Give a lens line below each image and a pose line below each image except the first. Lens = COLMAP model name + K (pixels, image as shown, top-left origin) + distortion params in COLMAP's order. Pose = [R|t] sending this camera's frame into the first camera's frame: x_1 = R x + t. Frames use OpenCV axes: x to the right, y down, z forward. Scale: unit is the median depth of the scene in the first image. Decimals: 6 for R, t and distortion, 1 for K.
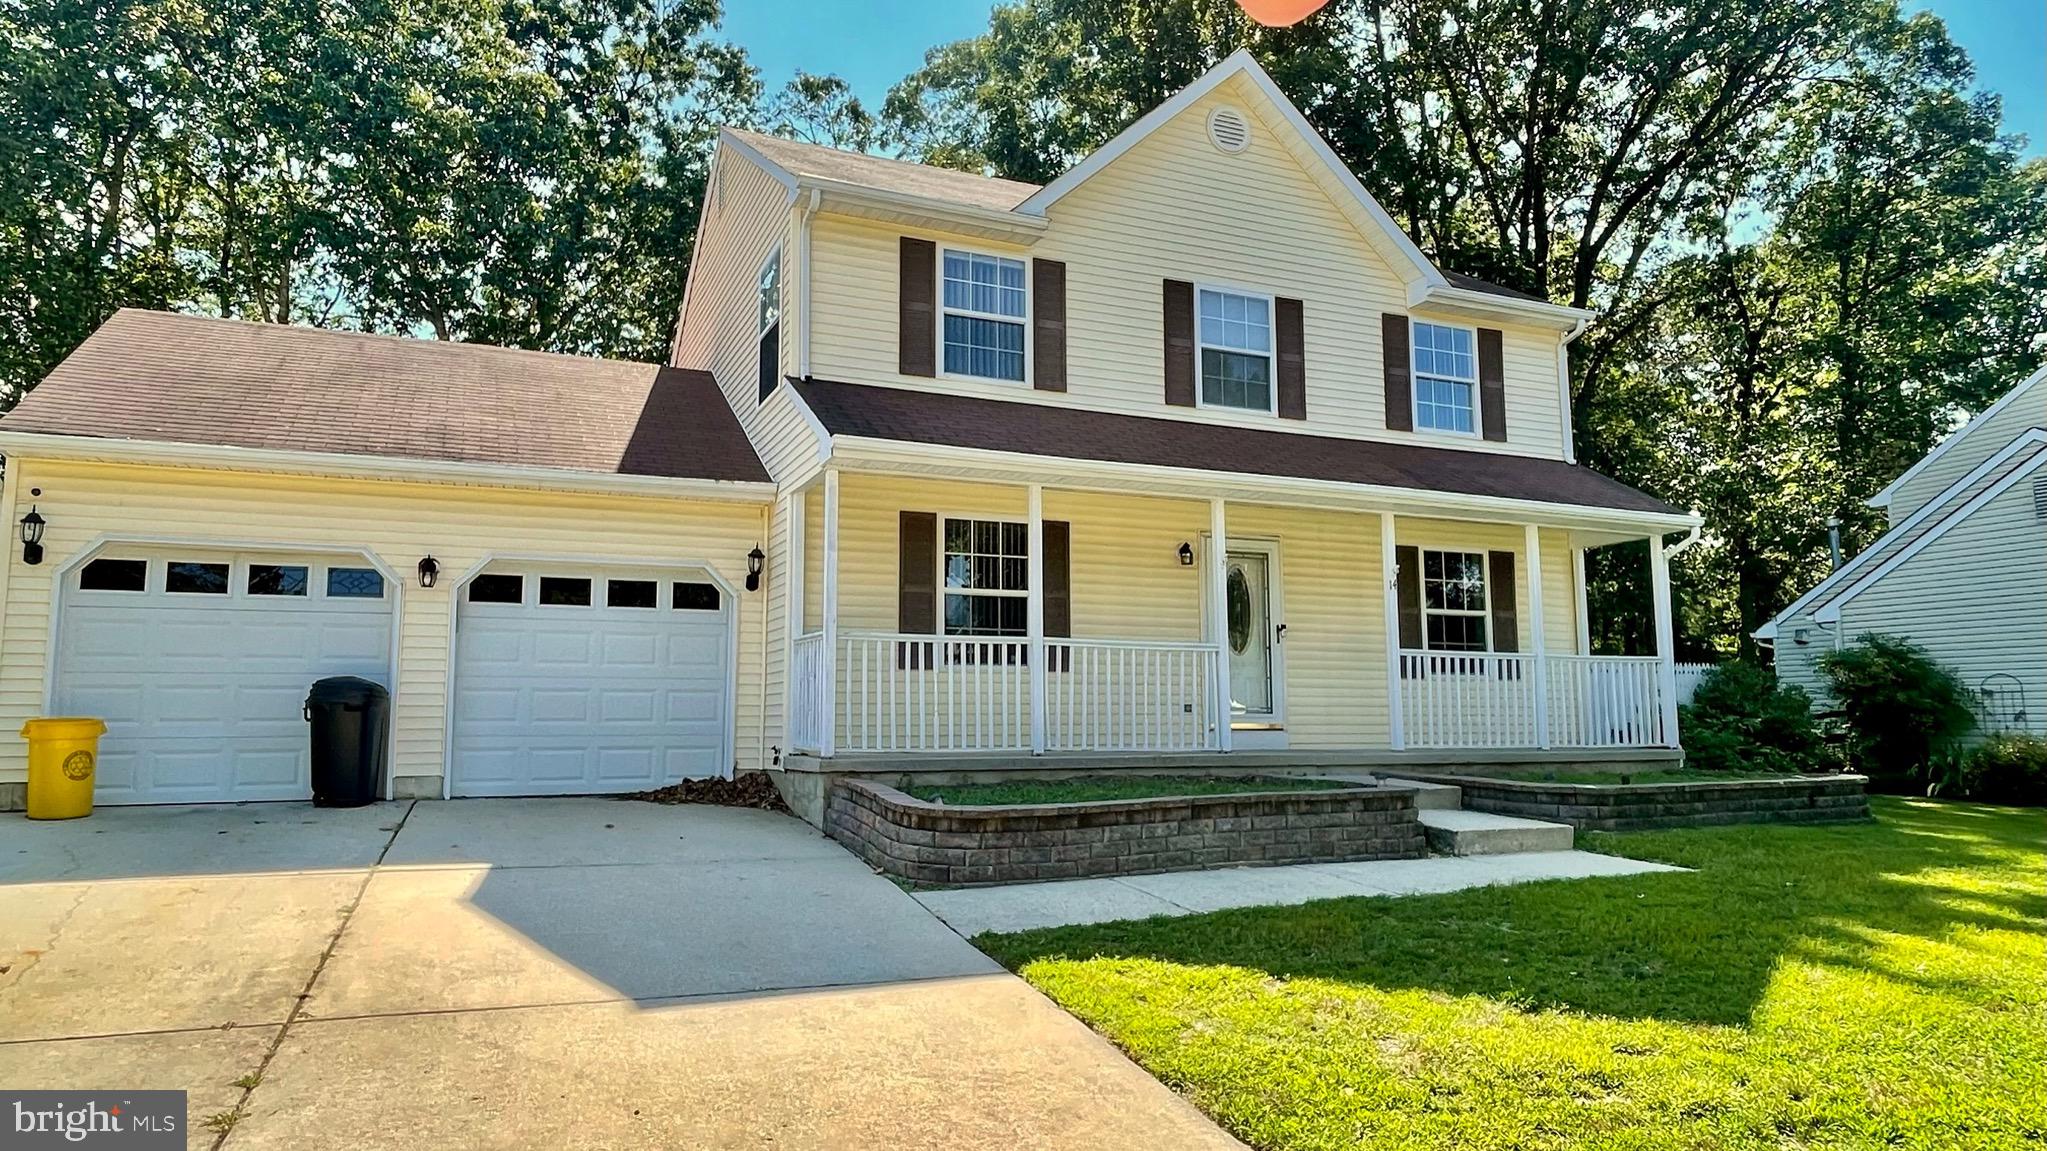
lens RADIAL K [[1335.3, 0, 1026.2], [0, 1335.3, 568.9], [0, 0, 1]] dist [0.006415, -0.001372]
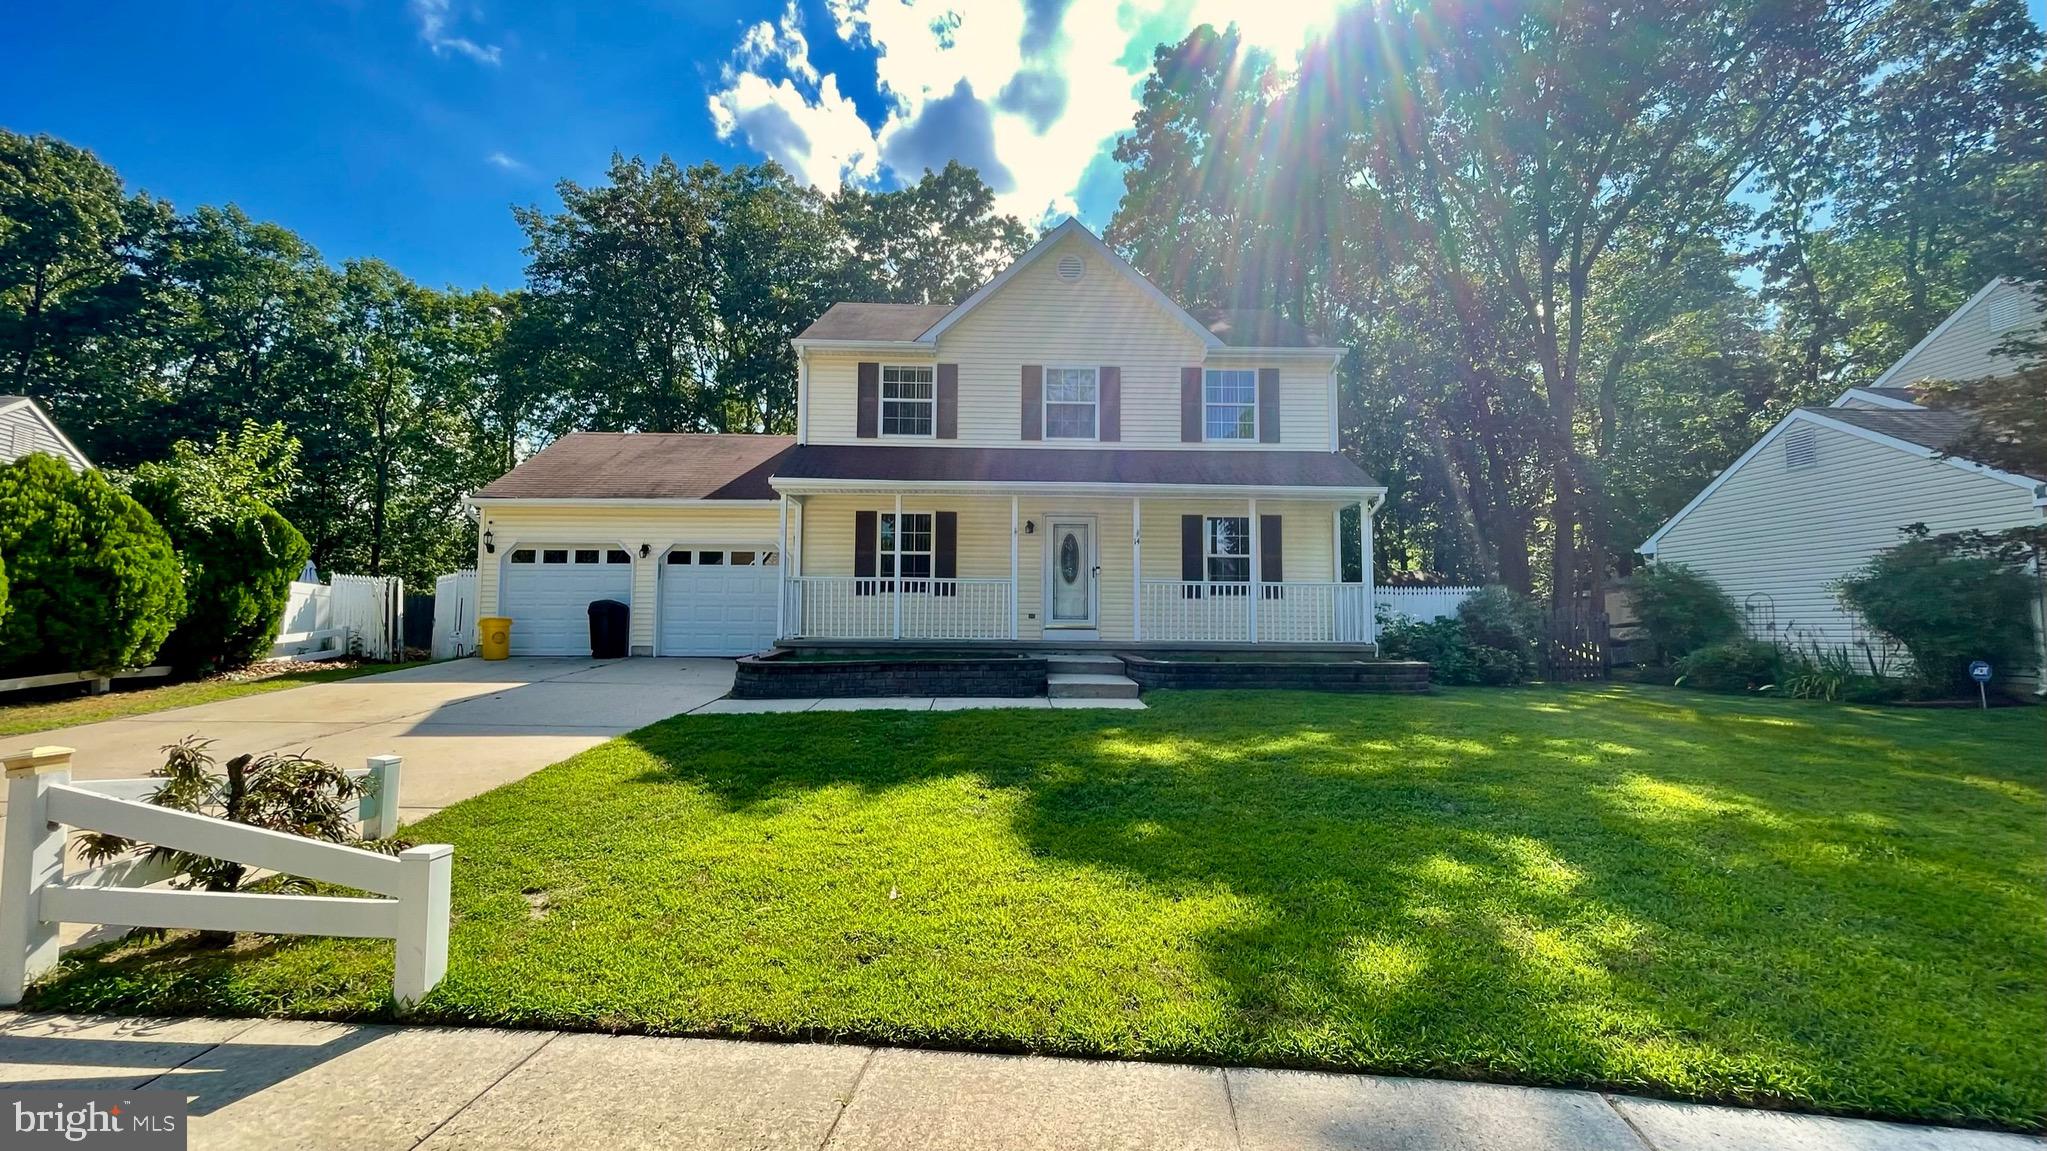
lens RADIAL K [[828.7, 0, 1028.3], [0, 828.7, 579.0], [0, 0, 1]] dist [0.004194, -0.002051]
pose [[0.919692, -0.017889, -0.392233, 0.531860], [0.035071, 0.998711, 0.036683, 0.016517], [0.391071, -0.047493, 0.919134, 0.018383]]
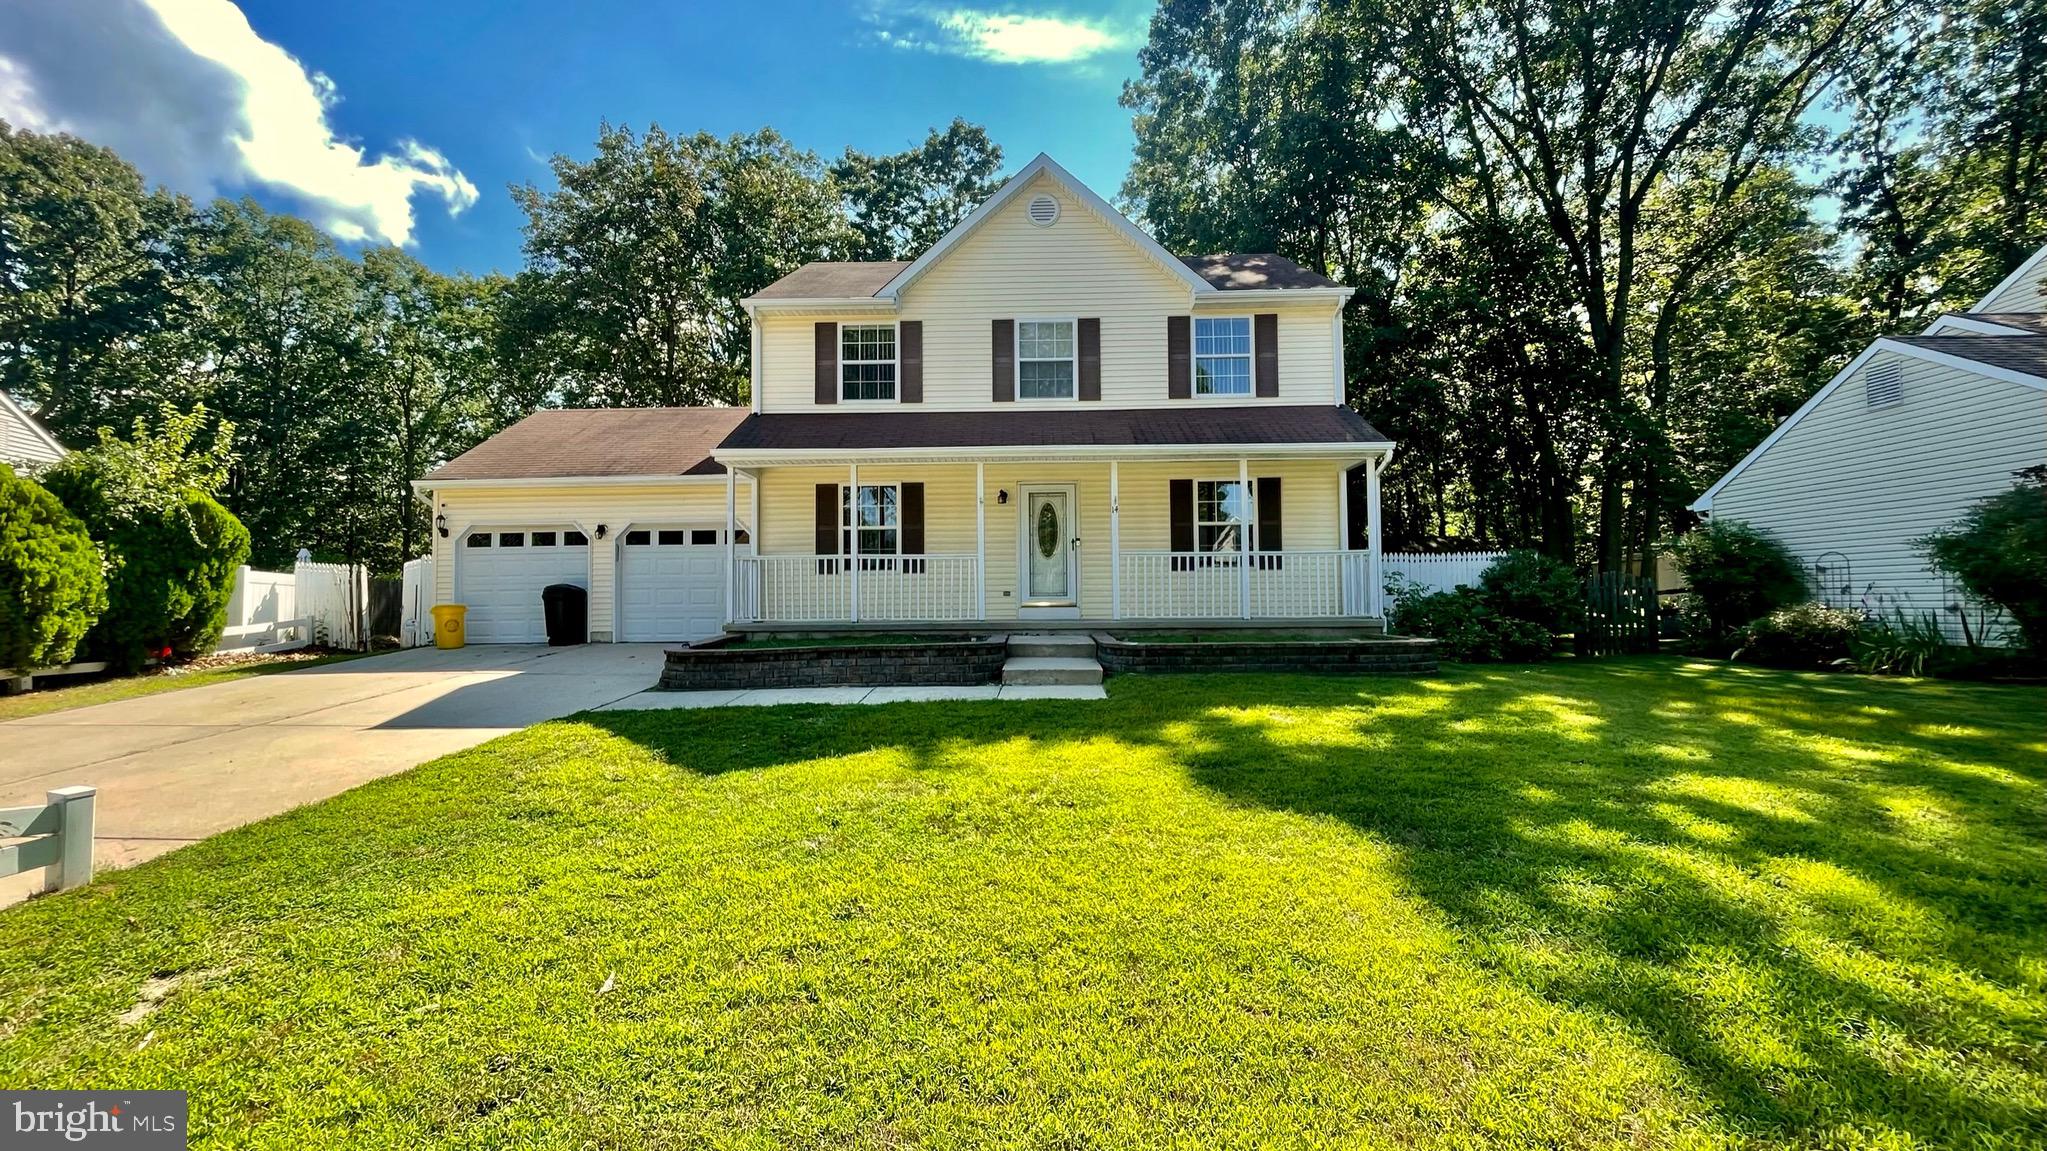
lens RADIAL K [[828.7, 0, 1025.4], [0, 828.7, 580.1], [0, 0, 1]] dist [0.004194, -0.002051]
pose [[0.899136, -0.022249, -0.437104, 0.566655], [0.057237, 0.996108, 0.067035, 0.022911], [0.433911, -0.085292, 0.896910, 0.125255]]
